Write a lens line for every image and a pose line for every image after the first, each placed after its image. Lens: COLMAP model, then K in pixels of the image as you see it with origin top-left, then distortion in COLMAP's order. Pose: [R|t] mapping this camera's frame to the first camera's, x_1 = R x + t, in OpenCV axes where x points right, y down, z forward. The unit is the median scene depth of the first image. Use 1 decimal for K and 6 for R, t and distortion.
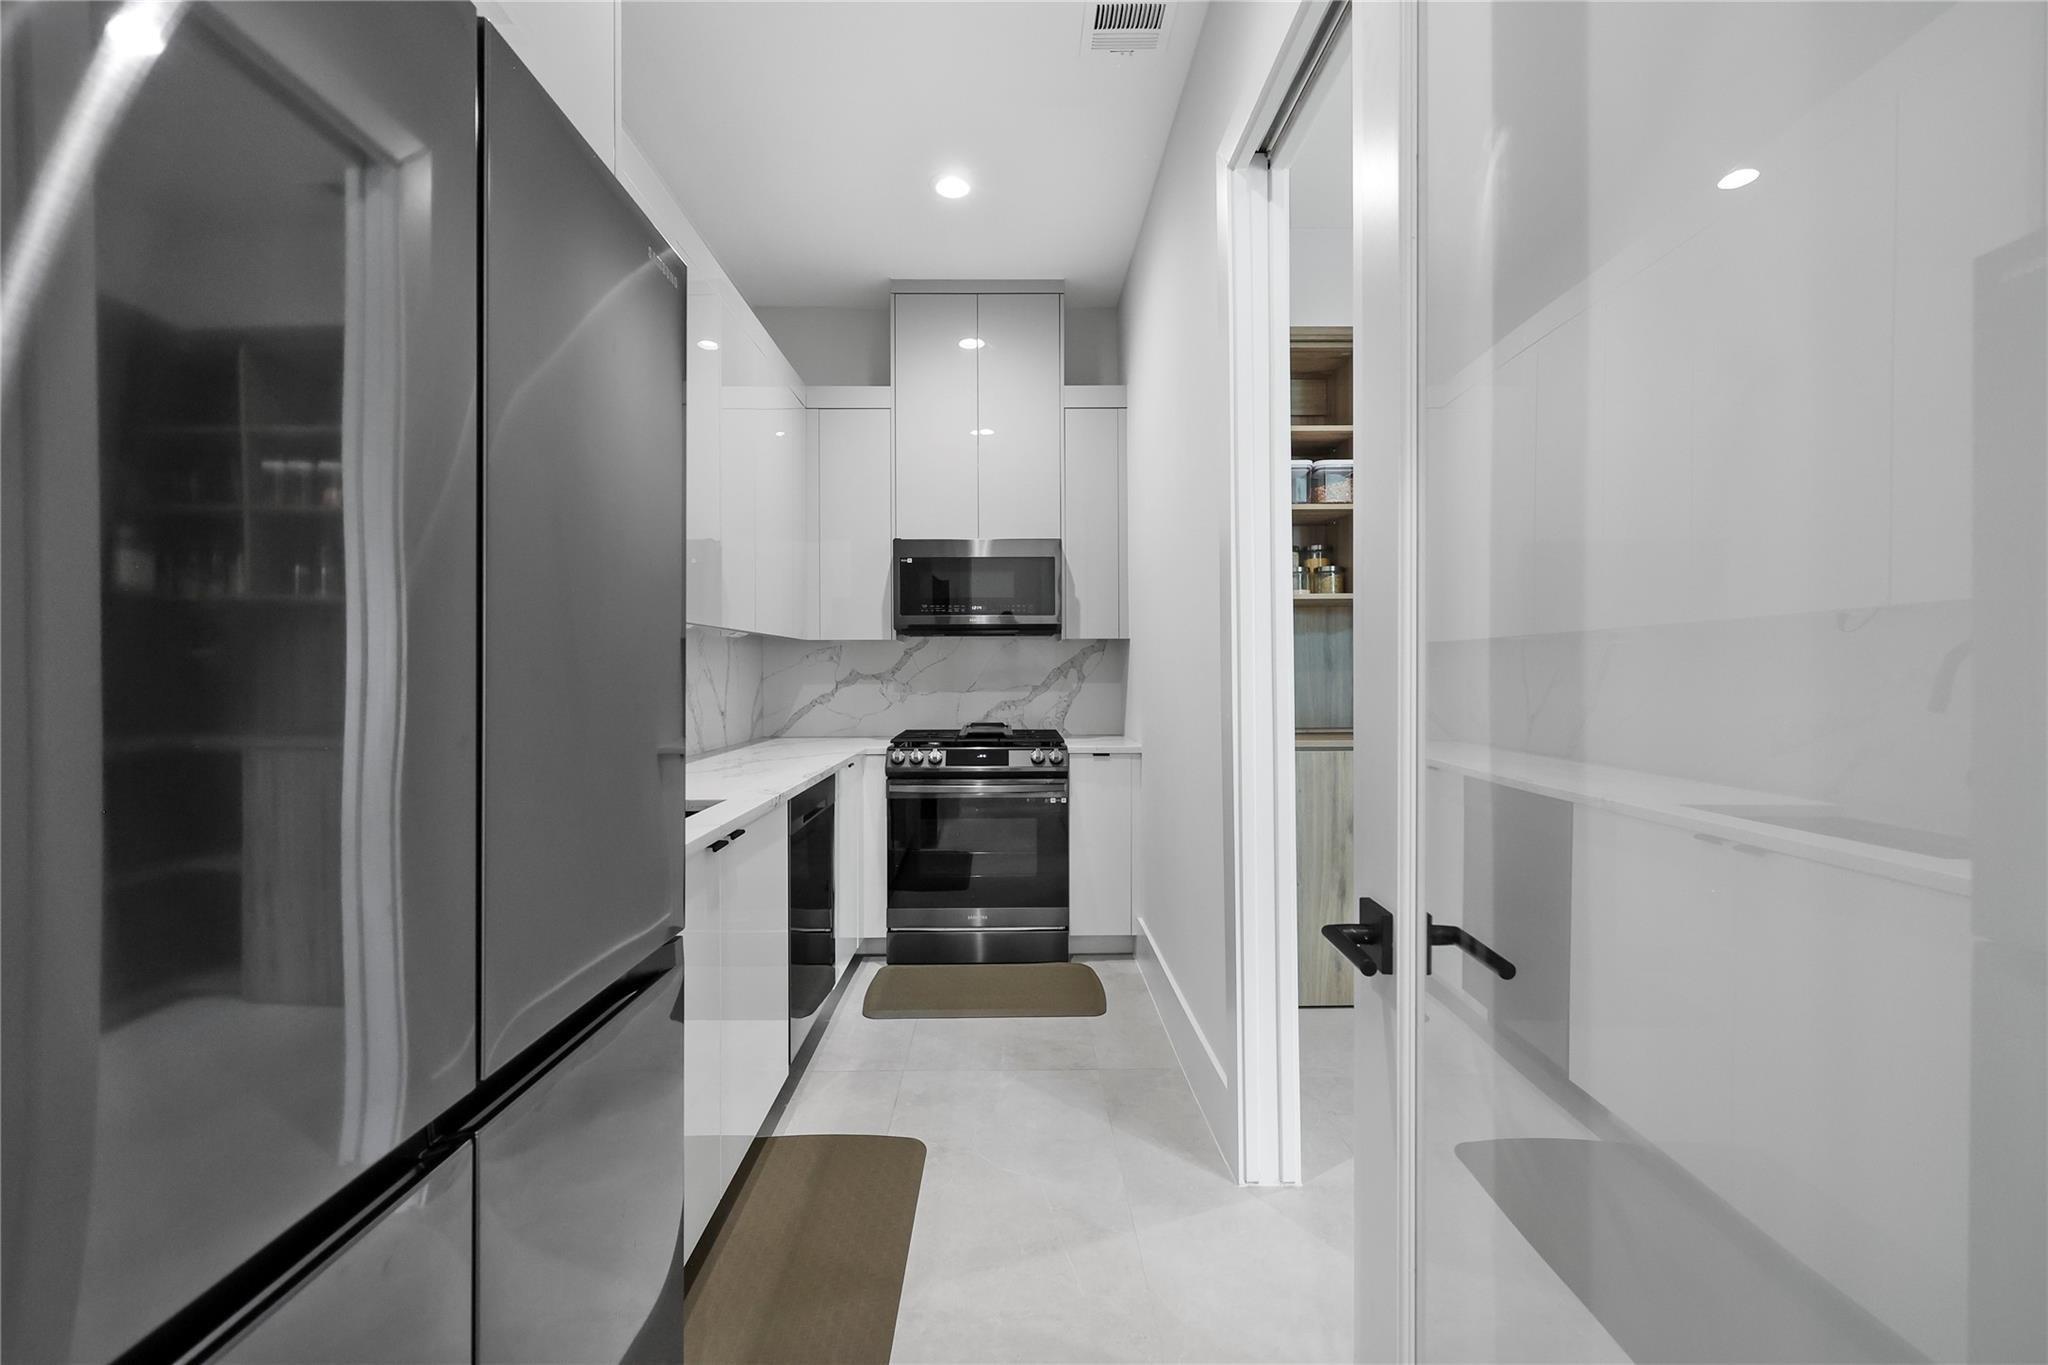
lens RADIAL K [[794.7, 0, 1024.0], [0, 794.7, 682.5], [0, 0, 1]] dist [-0.074184, -0.000037]
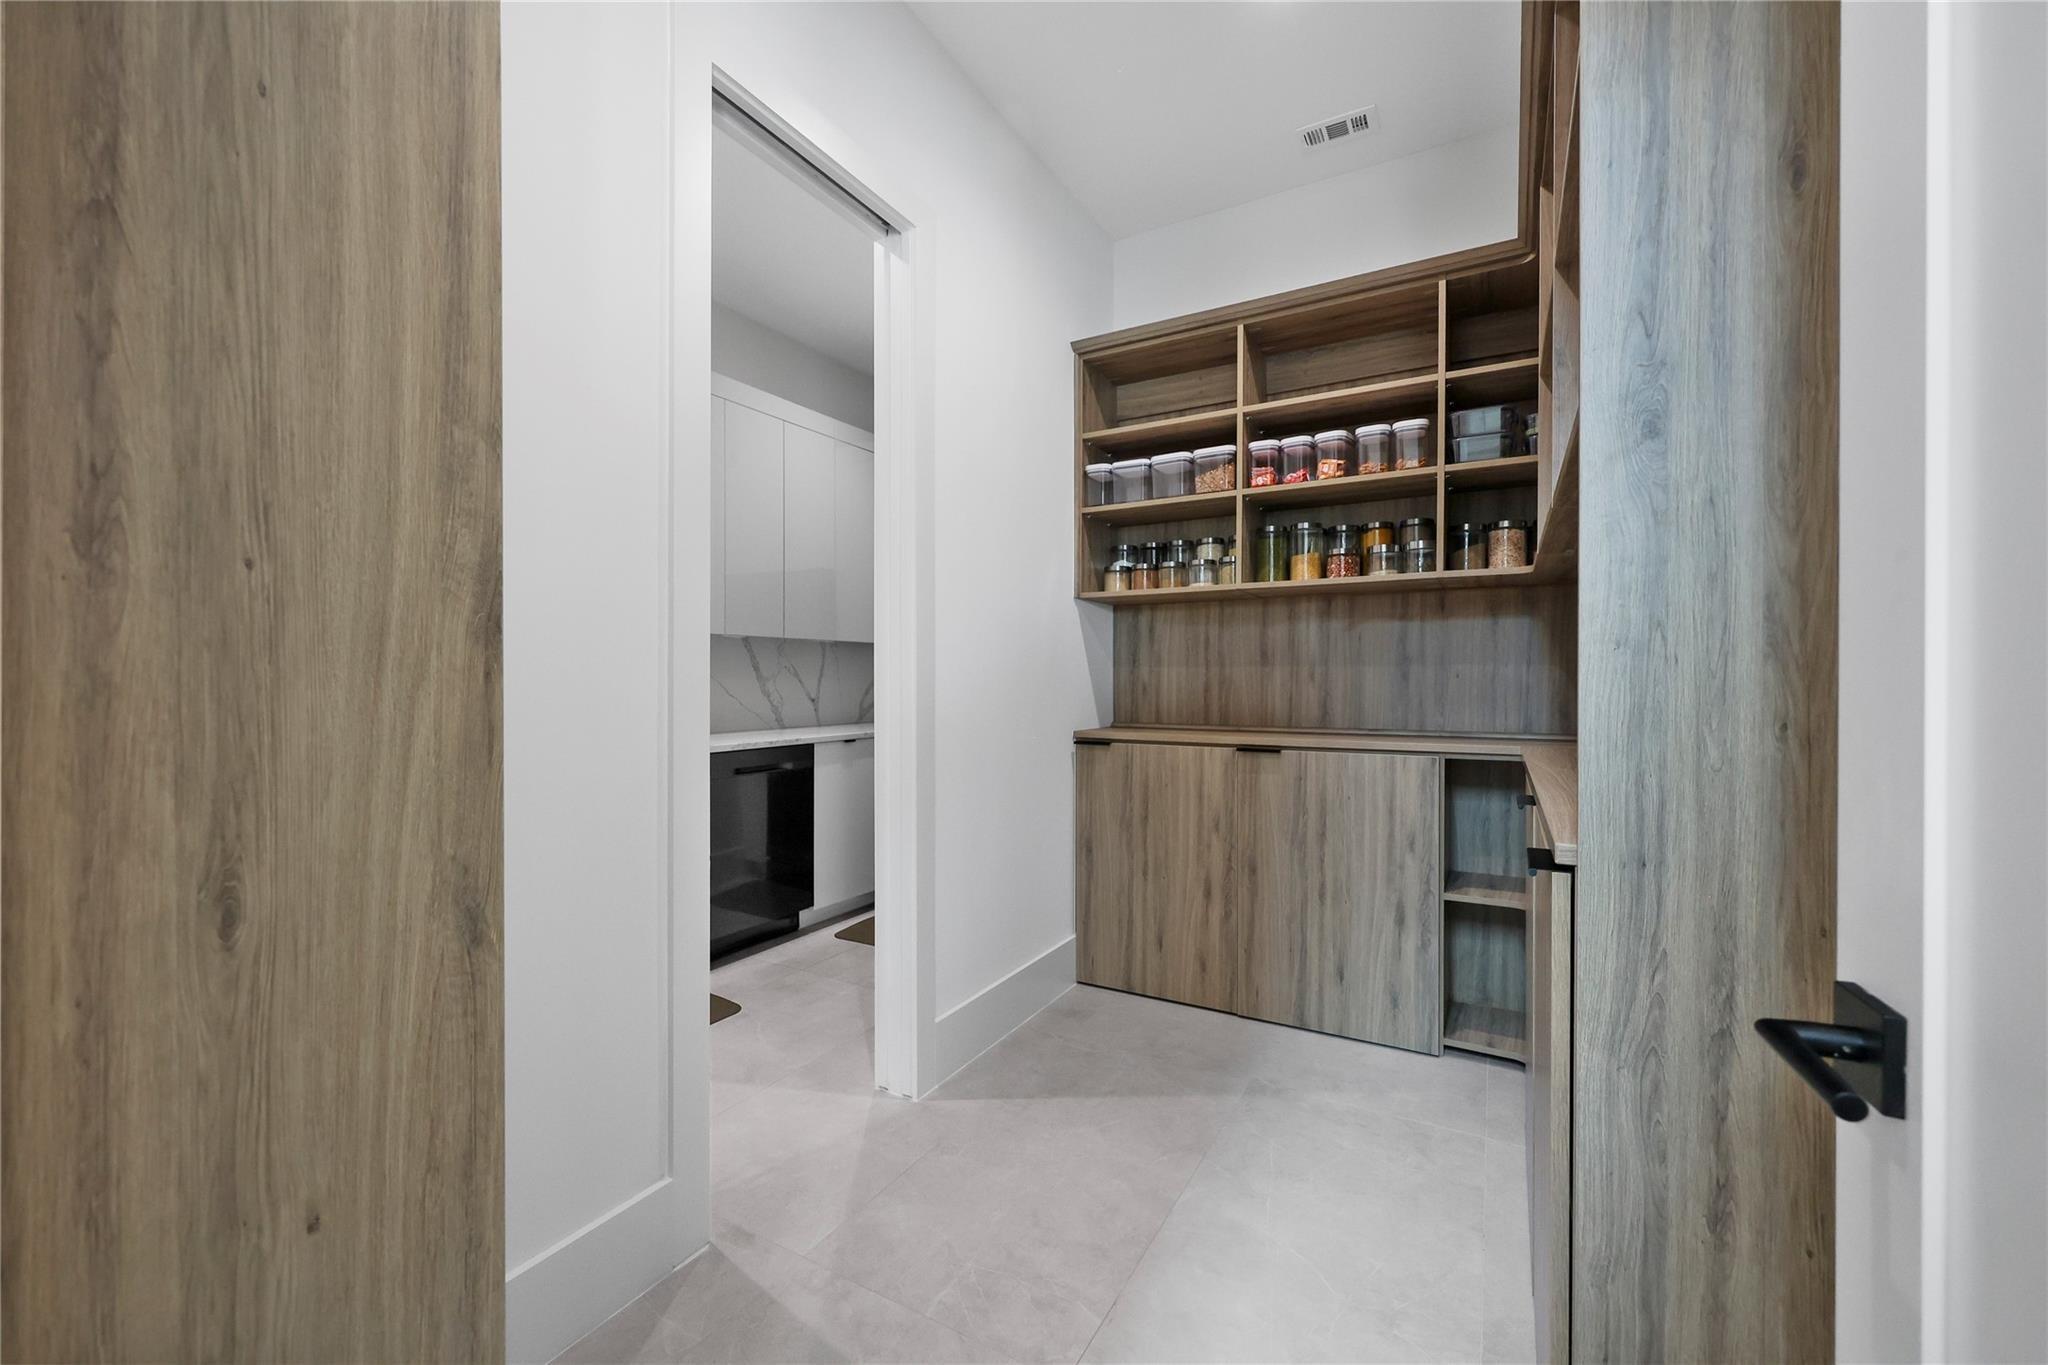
lens RADIAL K [[829.9, 0, 1022.6], [0, 829.9, 679.1], [0, 0, 1]] dist [-0.001982, -0.000182]
pose [[0.860261, 0.002273, -0.509849, 0.513547], [-0.002489, 0.999997, 0.000259, 0.003158], [0.509848, 0.001046, 0.860264, -0.008367]]
